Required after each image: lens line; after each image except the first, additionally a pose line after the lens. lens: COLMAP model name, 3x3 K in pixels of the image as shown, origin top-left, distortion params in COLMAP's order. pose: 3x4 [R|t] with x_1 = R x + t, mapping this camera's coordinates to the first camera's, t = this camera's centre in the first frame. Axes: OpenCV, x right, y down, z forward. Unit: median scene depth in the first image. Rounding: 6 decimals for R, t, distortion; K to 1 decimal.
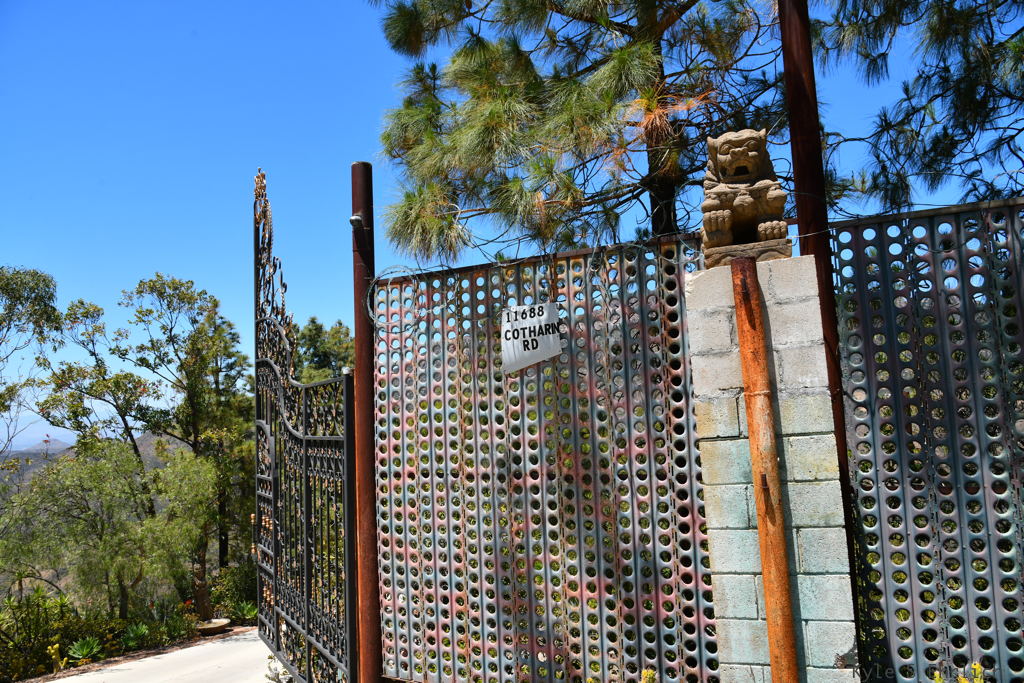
lens RADIAL K [[695.8, 0, 510.7], [0, 695.8, 345.3], [0, 0, 1]] dist [-0.037485, 0.003959]
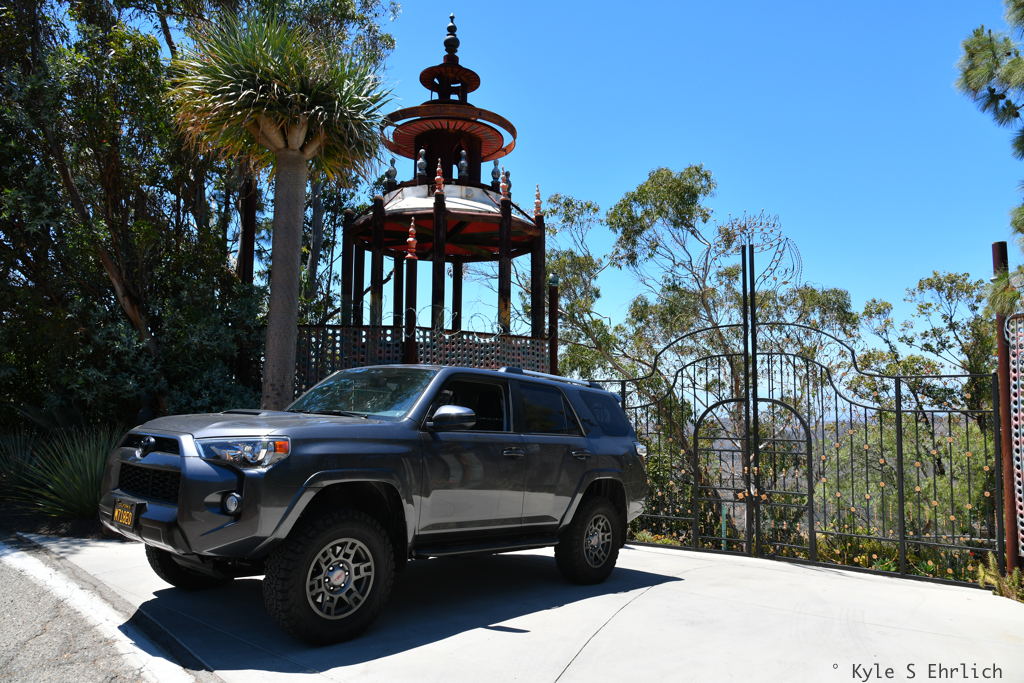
lens RADIAL K [[695.8, 0, 506.0], [0, 695.8, 344.0], [0, 0, 1]] dist [-0.037485, 0.003959]
pose [[0.475122, -0.029690, -0.879419, 0.238493], [0.060775, 0.998151, -0.000864, -0.036094], [0.877818, -0.053036, 0.476048, -0.293559]]
